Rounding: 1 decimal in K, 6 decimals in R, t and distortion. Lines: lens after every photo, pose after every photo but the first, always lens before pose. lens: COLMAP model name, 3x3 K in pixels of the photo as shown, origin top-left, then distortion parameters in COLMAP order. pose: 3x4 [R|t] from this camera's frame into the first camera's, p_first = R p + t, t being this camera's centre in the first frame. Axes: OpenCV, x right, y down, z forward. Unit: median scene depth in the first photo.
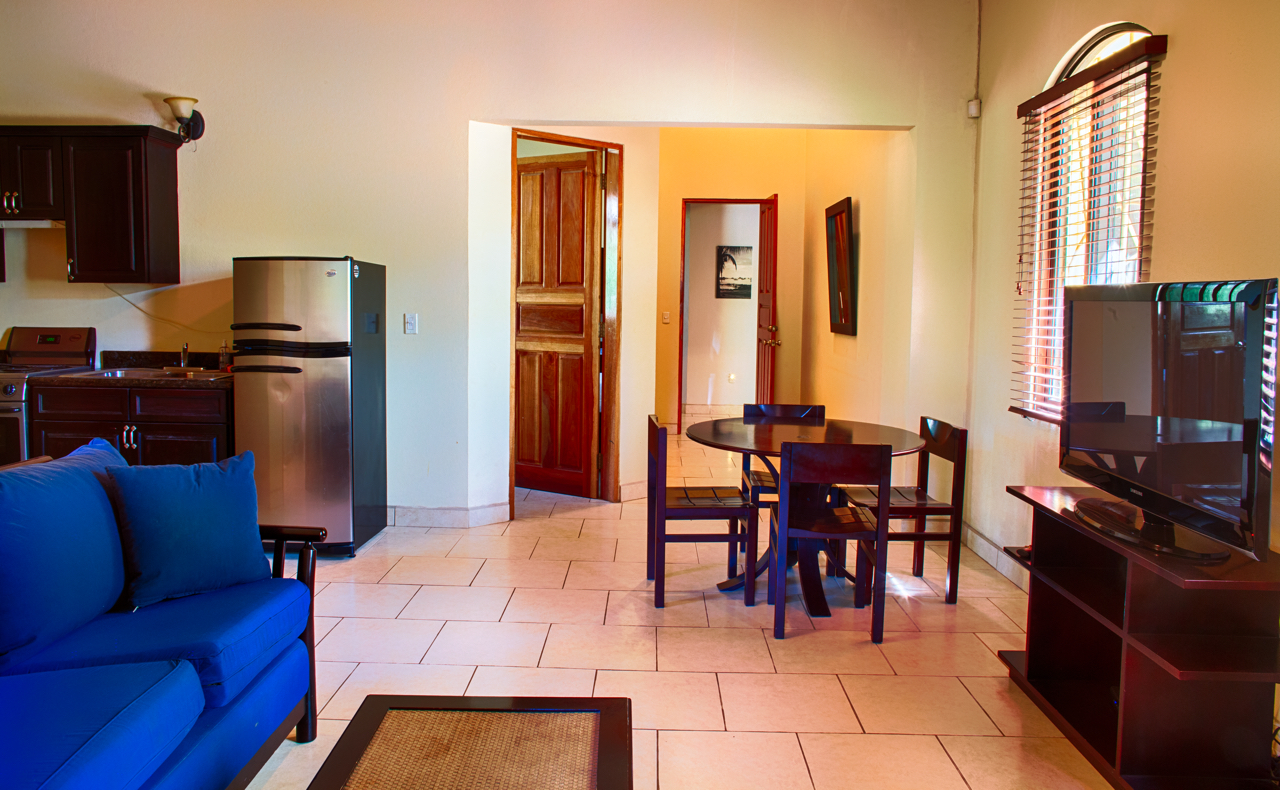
lens RADIAL K [[868.7, 0, 640.5], [0, 868.7, 358.8], [0, 0, 1]] dist [-0.091276, 0.077023]
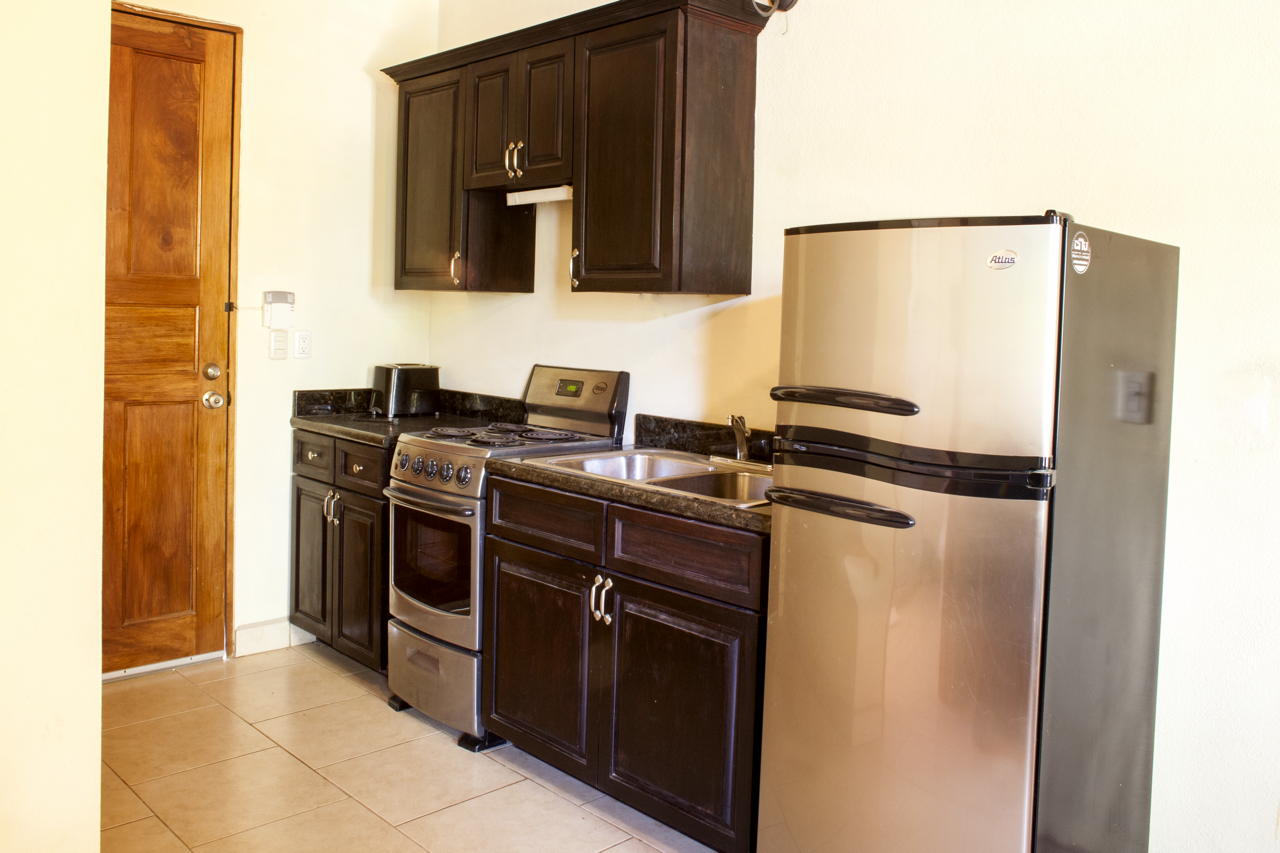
lens RADIAL K [[1059.3, 0, 640.5], [0, 1059.3, 345.1], [0, 0, 1]] dist [-0.068672, 0.001536]
pose [[0.703761, 0.029413, -0.709828, -0.134778], [-0.068079, 0.997337, -0.026171, -0.037150], [0.707167, 0.066743, 0.703889, 0.507233]]
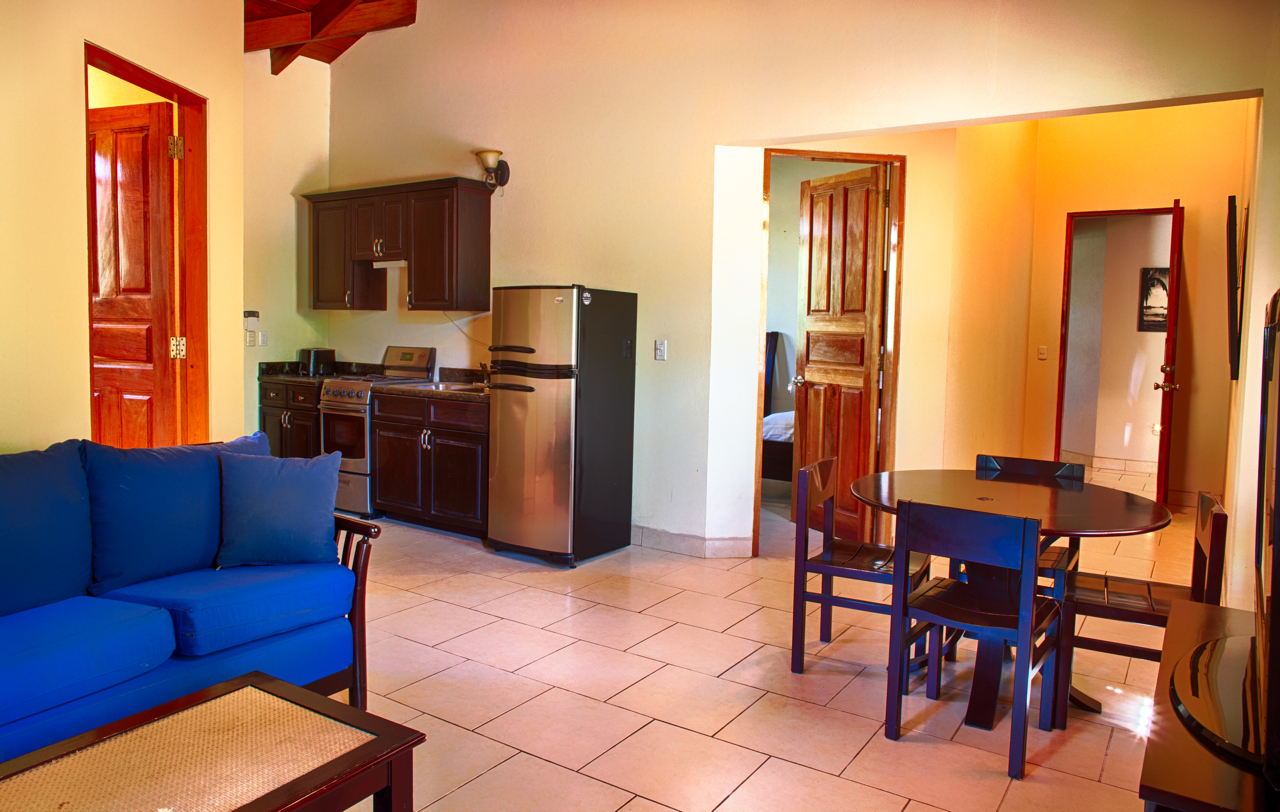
lens RADIAL K [[870.8, 0, 634.6], [0, 870.8, 377.3], [0, 0, 1]] dist [-0.057400, 0.004074]
pose [[0.837519, 0.035978, -0.545222, 0.271107], [-0.045129, 0.998975, -0.003403, -0.003657], [0.544541, 0.027456, 0.838285, 0.119815]]
